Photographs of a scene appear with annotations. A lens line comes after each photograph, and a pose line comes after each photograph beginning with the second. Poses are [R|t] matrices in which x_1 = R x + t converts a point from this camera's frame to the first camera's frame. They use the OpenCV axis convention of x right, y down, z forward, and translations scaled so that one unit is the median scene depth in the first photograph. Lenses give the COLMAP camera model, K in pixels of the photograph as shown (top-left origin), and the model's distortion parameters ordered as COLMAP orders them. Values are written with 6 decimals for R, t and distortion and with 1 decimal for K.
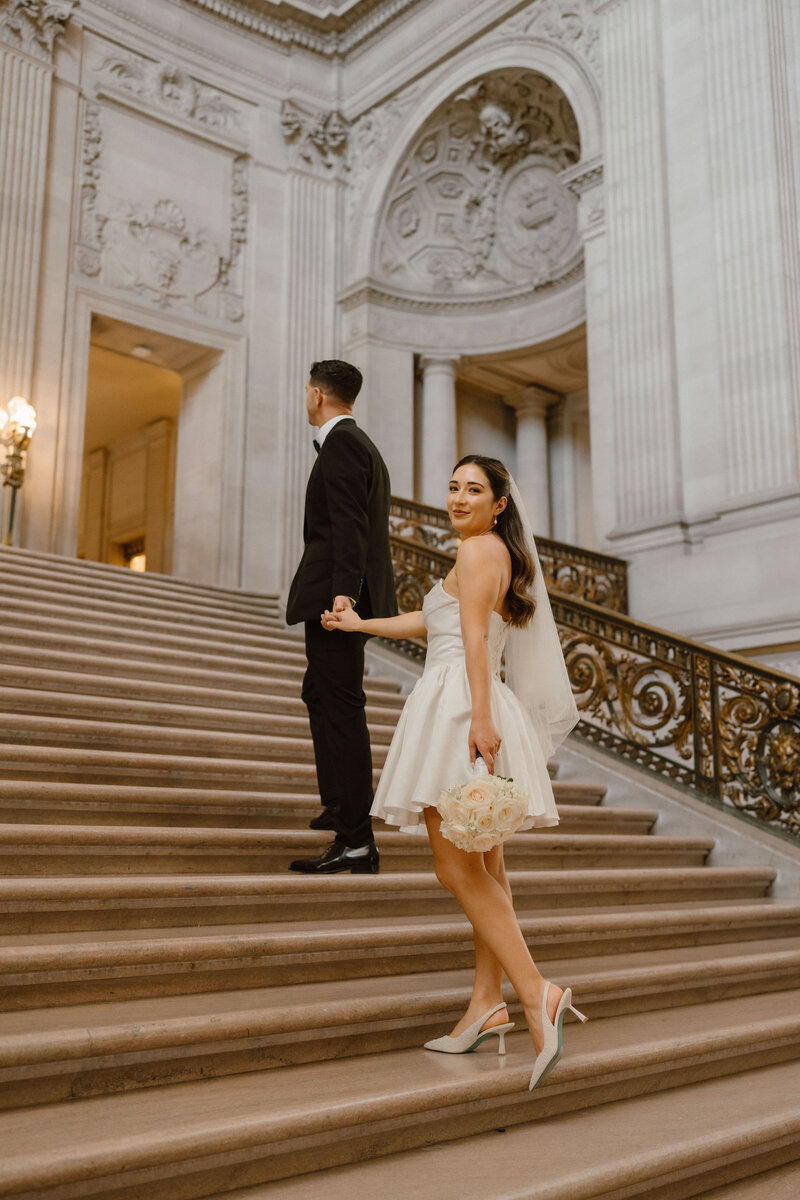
lens RADIAL K [[1160.1, 0, 385.0], [0, 1160.1, 617.6], [0, 0, 1]] dist [-0.008283, 0.017023]
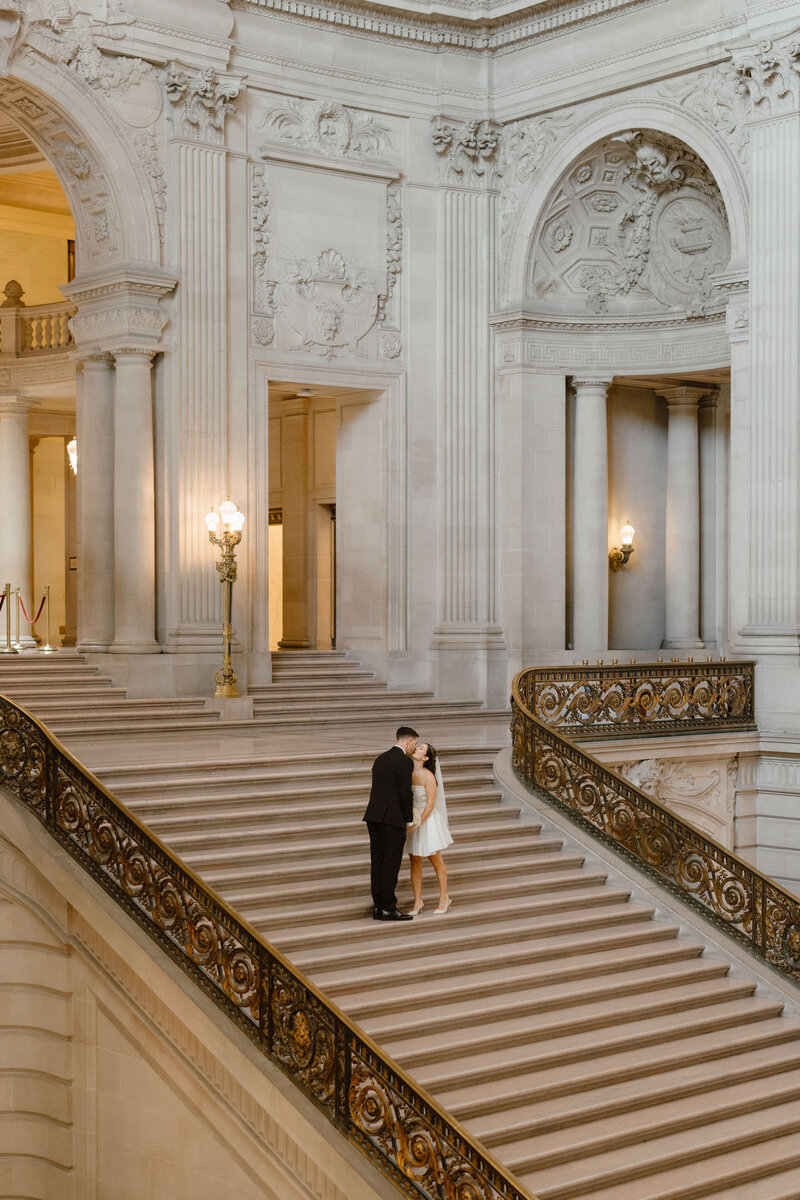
lens RADIAL K [[1865.4, 0, 401.5], [0, 1865.4, 650.2], [0, 0, 1]] dist [-0.002982, 0.076050]
pose [[0.999471, -0.005047, -0.032130, -0.070839], [0.011669, 0.977756, 0.209420, -0.350222], [0.030359, -0.209685, 0.977298, -0.671602]]
